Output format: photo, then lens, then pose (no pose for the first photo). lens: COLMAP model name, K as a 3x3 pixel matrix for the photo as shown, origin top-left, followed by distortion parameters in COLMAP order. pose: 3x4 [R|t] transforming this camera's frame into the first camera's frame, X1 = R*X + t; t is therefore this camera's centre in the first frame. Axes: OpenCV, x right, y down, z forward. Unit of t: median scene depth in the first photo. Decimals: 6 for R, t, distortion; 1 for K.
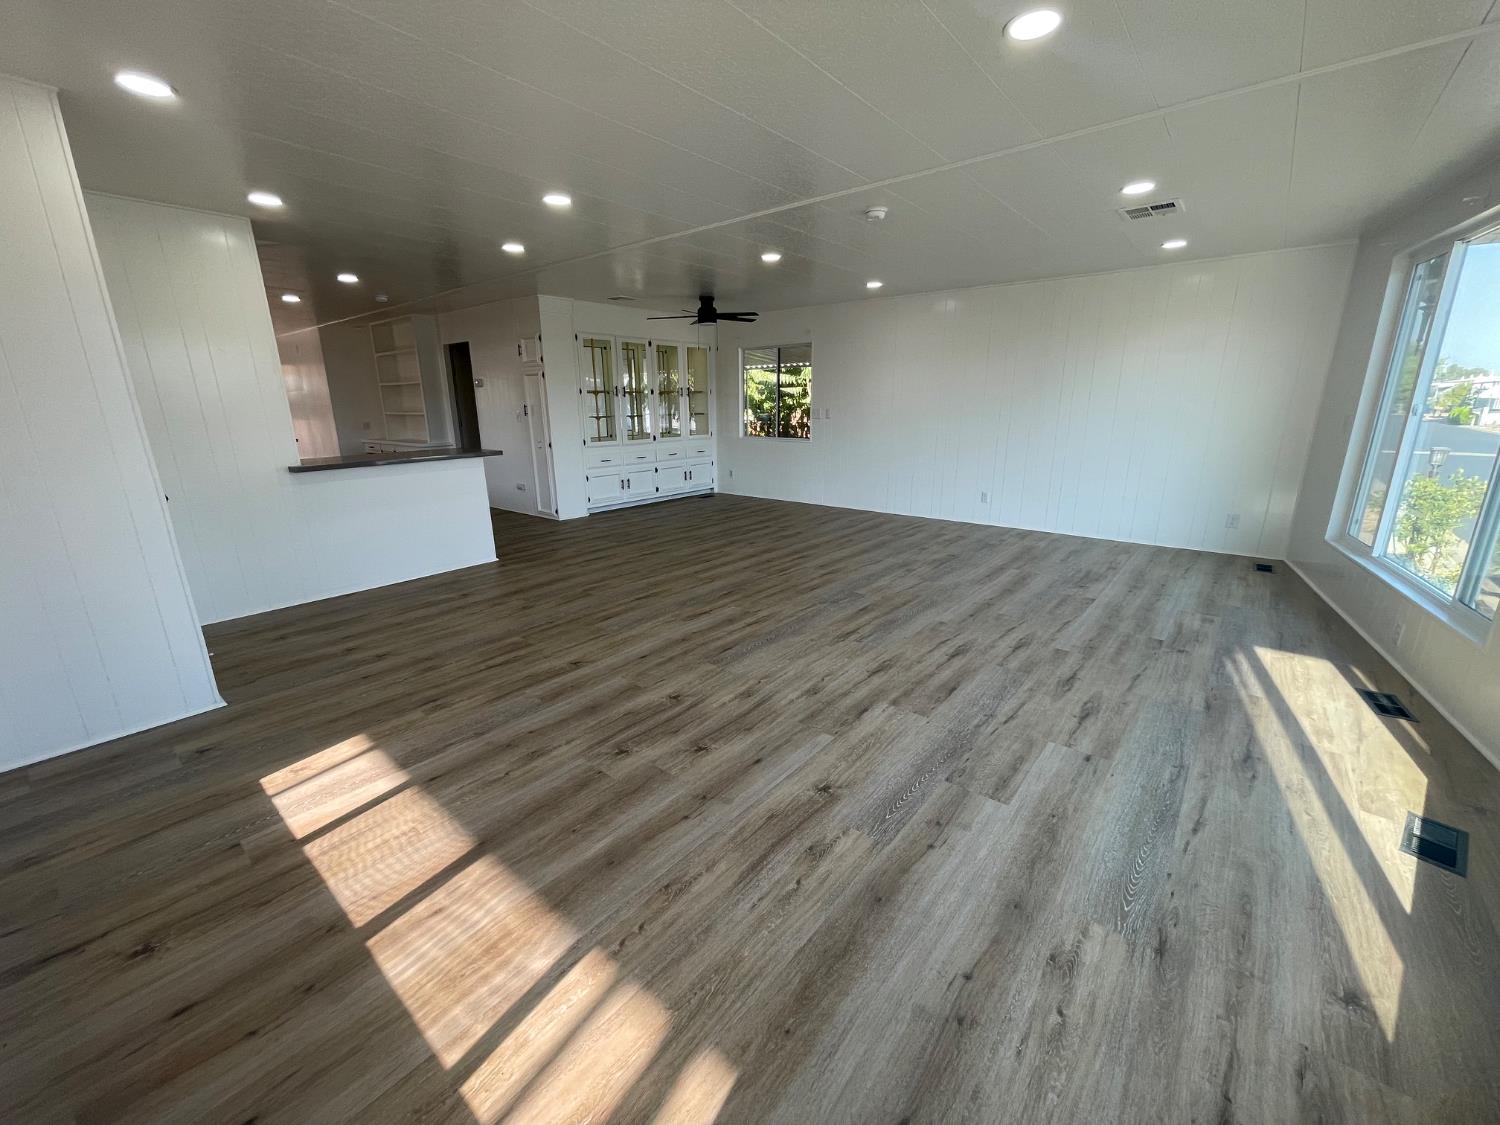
lens RADIAL K [[593.0, 0, 750.0], [0, 593.0, 562.5], [0, 0, 1]] dist [-0.000579, 0.000068]
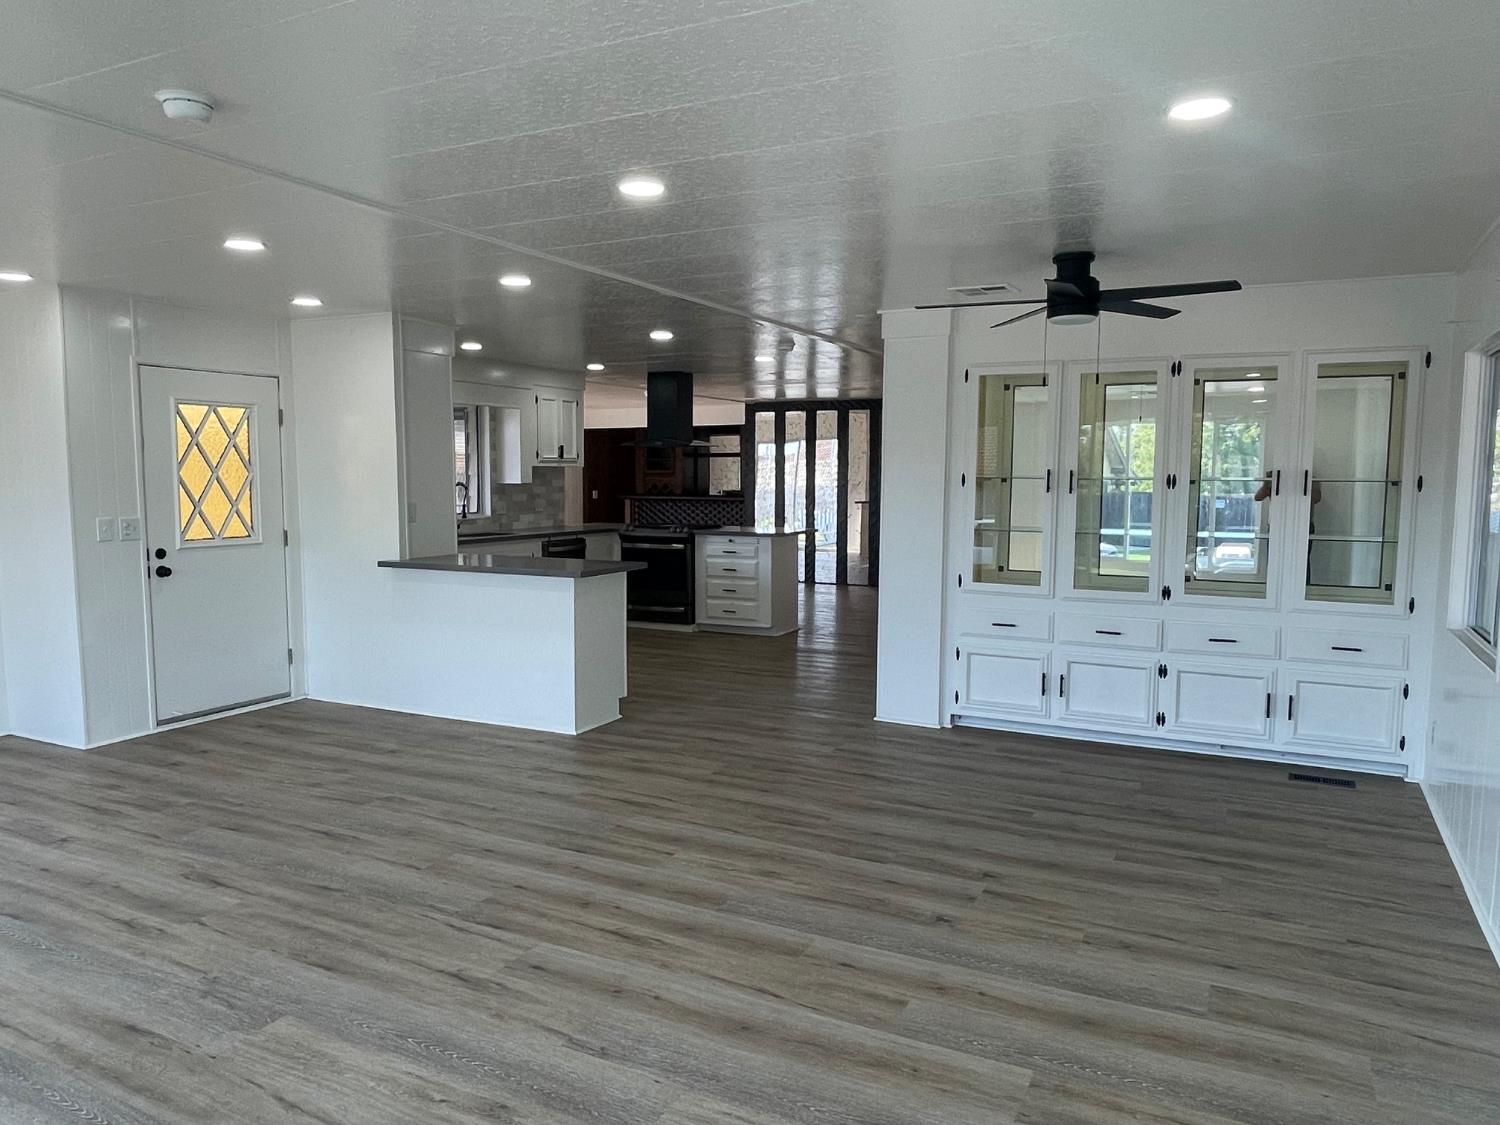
lens RADIAL K [[1055.0, 0, 750.0], [0, 1055.0, 562.5], [0, 0, 1]] dist [-0.005585, -0.004943]
pose [[0.225609, 0.095926, -0.969484, 0.798781], [-0.264403, 0.963818, 0.033836, -0.307058], [0.937652, 0.248701, 0.242810, 0.955244]]
